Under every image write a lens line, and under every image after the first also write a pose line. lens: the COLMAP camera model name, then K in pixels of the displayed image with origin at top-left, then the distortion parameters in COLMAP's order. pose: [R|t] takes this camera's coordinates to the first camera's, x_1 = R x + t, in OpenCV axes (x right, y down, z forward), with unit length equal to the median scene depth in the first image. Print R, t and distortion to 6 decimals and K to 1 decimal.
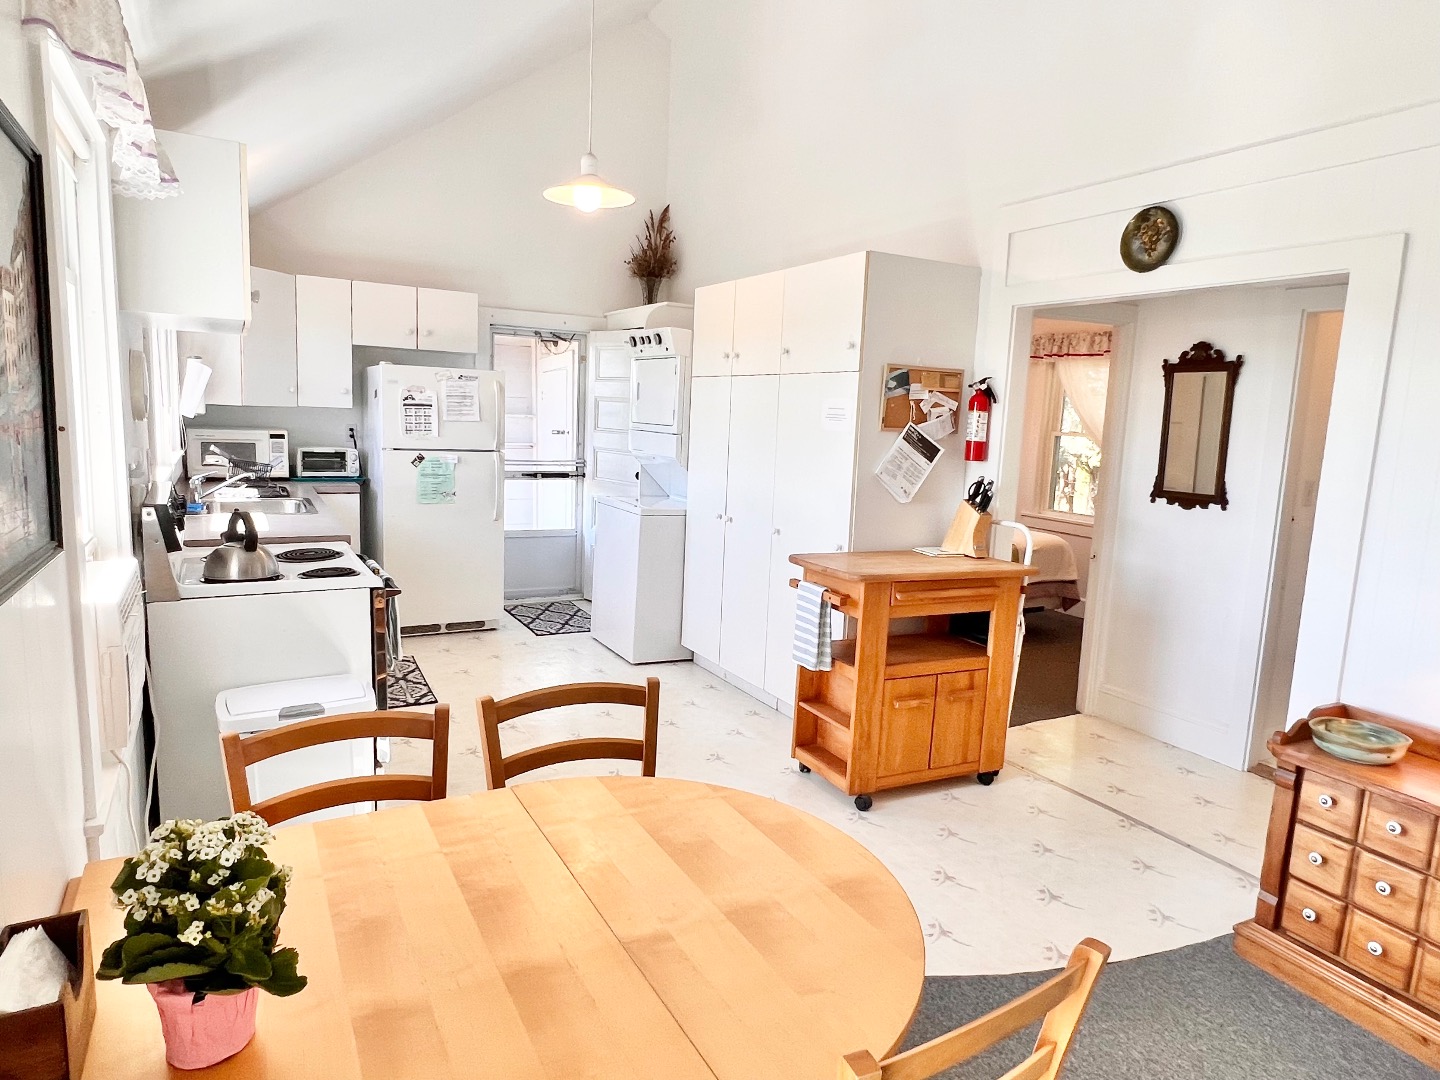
lens RADIAL K [[889.0, 0, 719.5], [0, 889.0, 537.8], [0, 0, 1]] dist [0.001345, 0.000856]
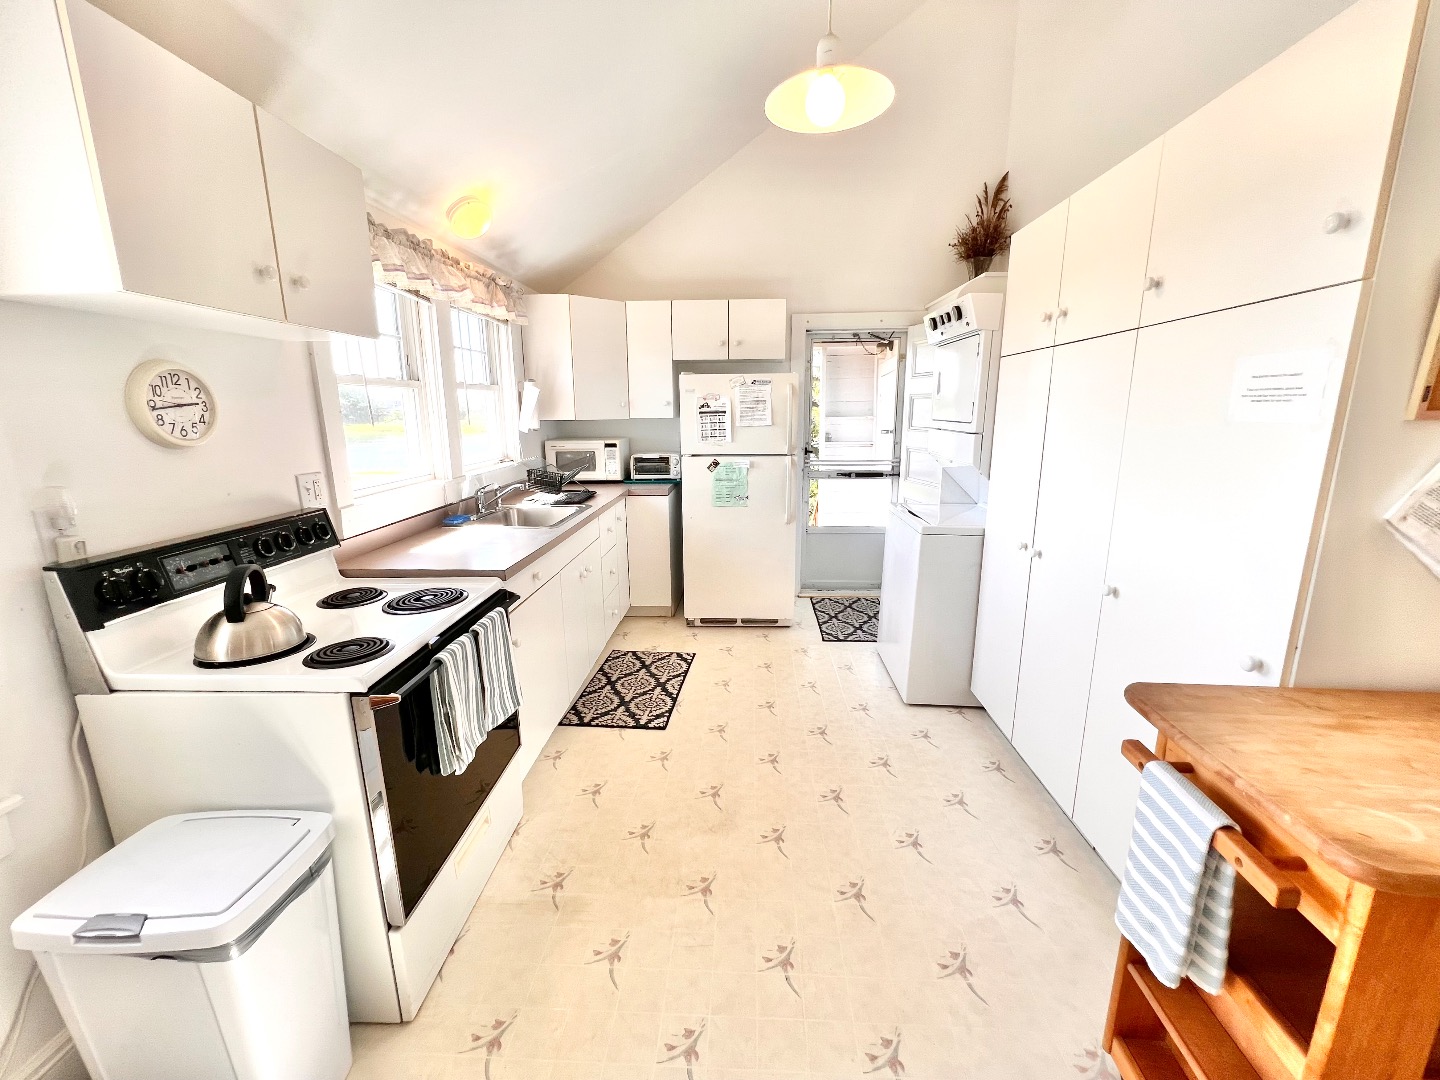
lens RADIAL K [[583.7, 0, 721.4], [0, 583.7, 536.7], [0, 0, 1]] dist [-0.000146, 0.000350]
pose [[0.849816, 0.062516, -0.523358, 0.035659], [-0.029248, 0.997004, 0.071603, -0.053824], [0.526267, -0.045542, 0.849099, 0.422231]]
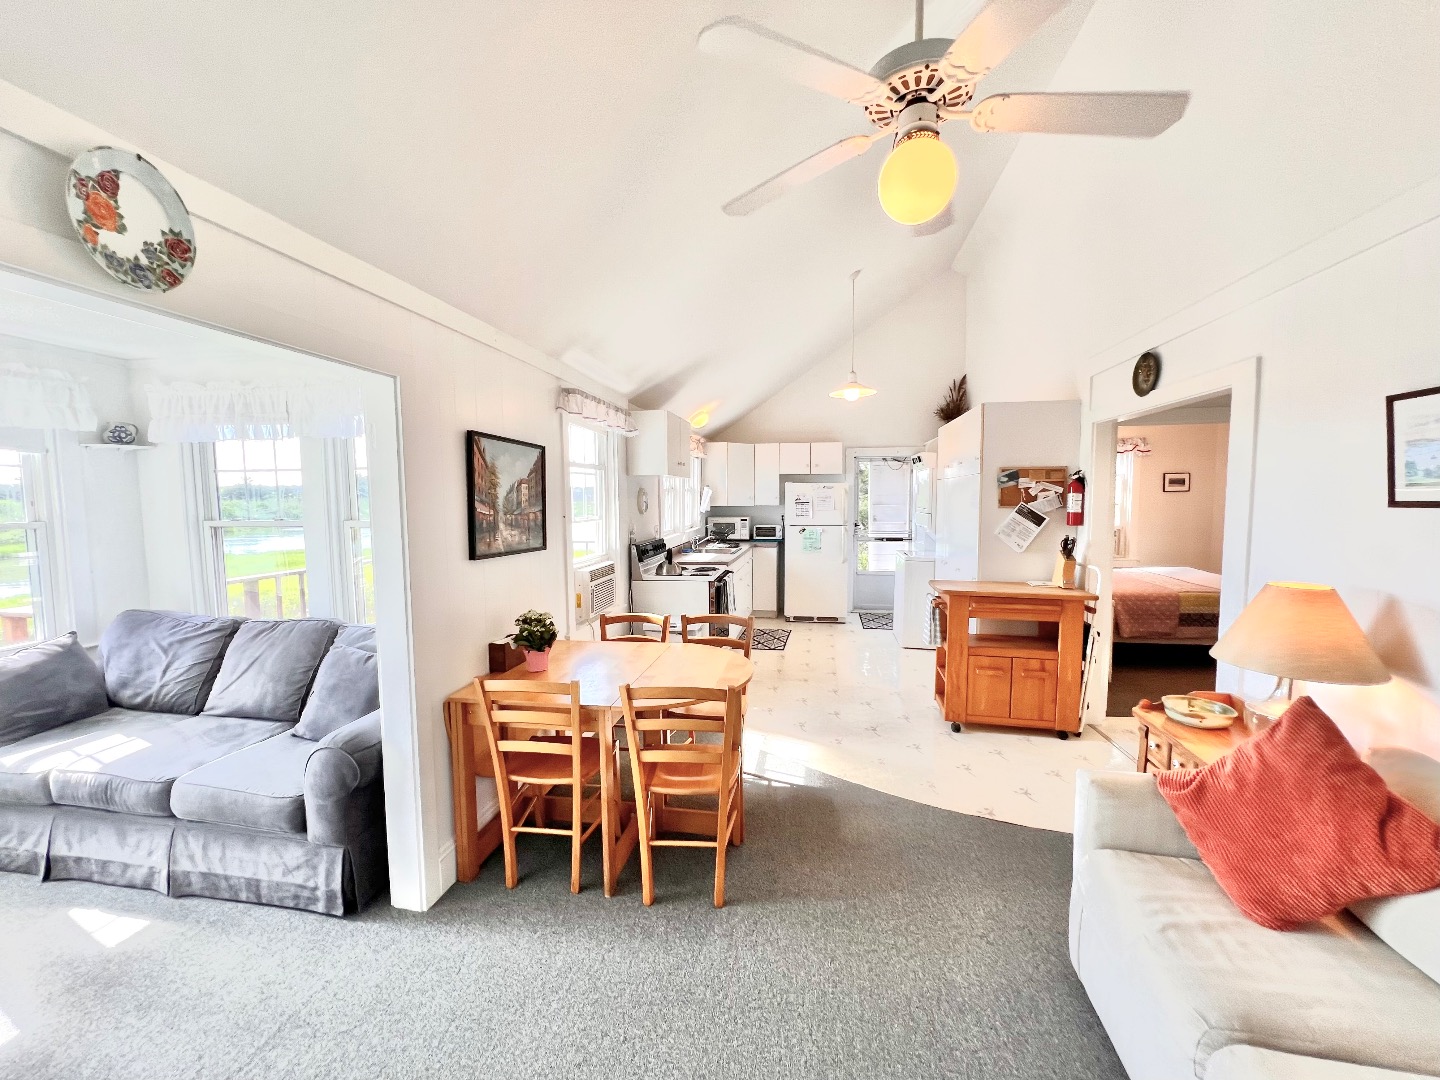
lens RADIAL K [[583.7, 0, 721.4], [0, 583.7, 536.7], [0, 0, 1]] dist [-0.000146, 0.000350]
pose [[0.780273, -0.004110, -0.625425, 0.330390], [-0.049241, 0.996471, -0.067981, 0.022477], [0.623497, 0.083840, 0.777317, -0.109681]]
